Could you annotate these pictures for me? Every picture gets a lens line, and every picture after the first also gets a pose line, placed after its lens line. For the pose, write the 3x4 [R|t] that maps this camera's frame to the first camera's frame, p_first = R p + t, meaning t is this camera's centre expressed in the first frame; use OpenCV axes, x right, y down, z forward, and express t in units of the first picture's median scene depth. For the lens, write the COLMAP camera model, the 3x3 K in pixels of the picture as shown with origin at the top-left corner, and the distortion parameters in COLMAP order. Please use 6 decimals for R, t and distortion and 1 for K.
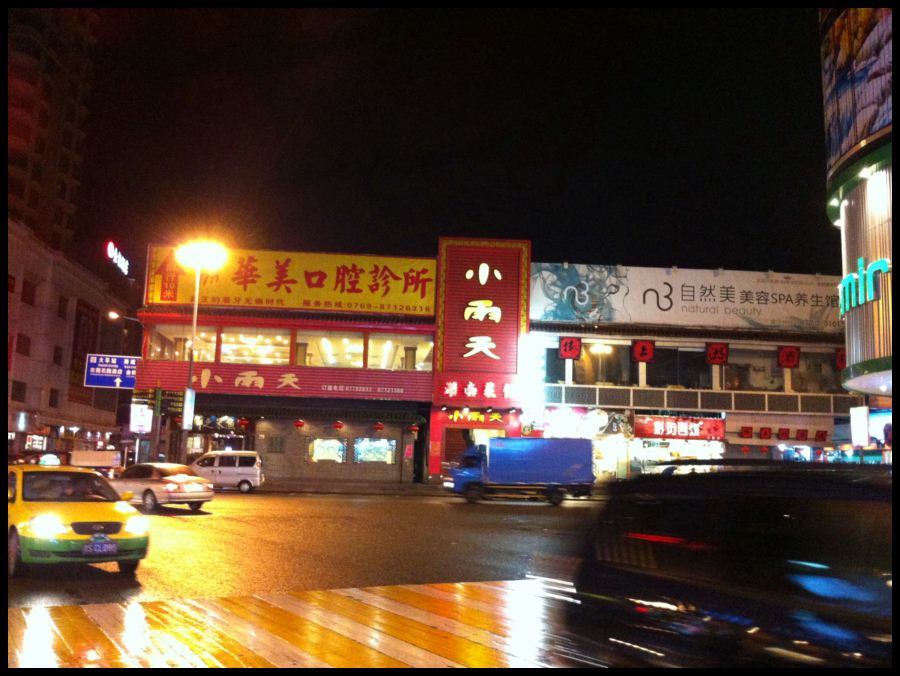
lens RADIAL K [[850.0, 0, 450.0], [0, 850.0, 338.0], [0, 0, 1]] dist [0.103971, -0.353443]
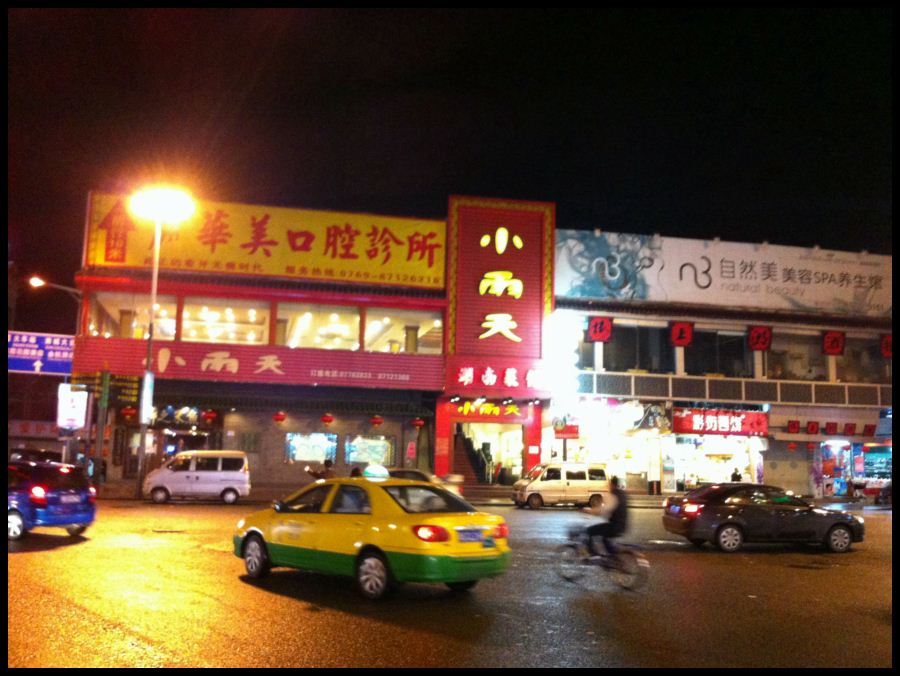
lens RADIAL K [[850.0, 0, 450.0], [0, 850.0, 338.0], [0, 0, 1]] dist [0.103971, -0.353443]
pose [[0.990799, 0.012842, 0.134729, -0.124881], [-0.013110, 0.999913, 0.001099, 0.021466], [-0.134703, -0.002855, 0.990882, 0.167359]]
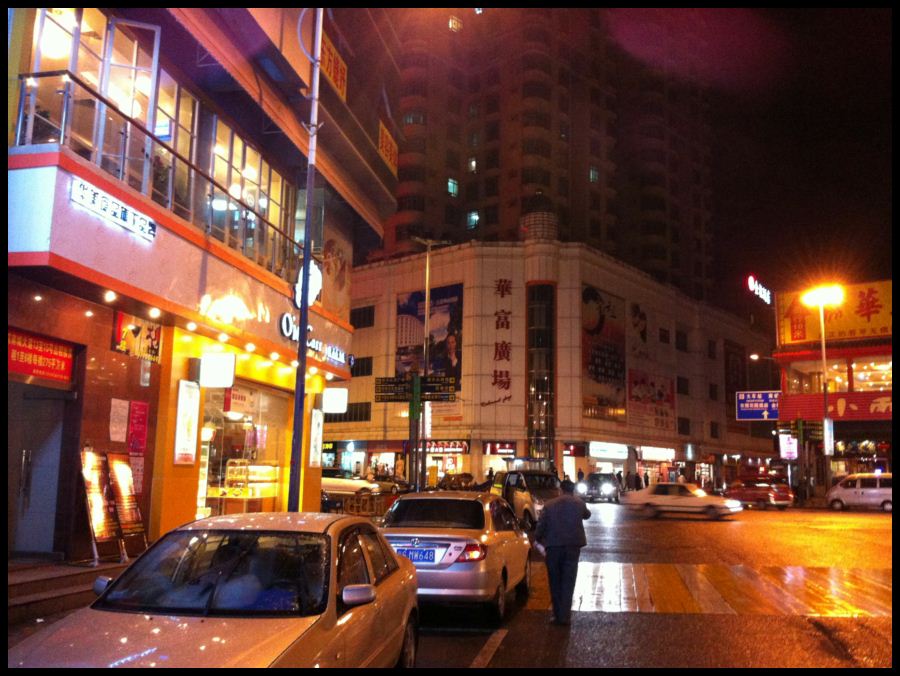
lens RADIAL K [[850.0, 0, 450.0], [0, 850.0, 338.0], [0, 0, 1]] dist [0.103971, -0.353443]
pose [[0.740497, -0.122417, -0.660817, 0.071714], [0.103712, 0.992307, -0.067608, -0.017593], [0.664009, -0.018471, 0.747496, -0.135507]]
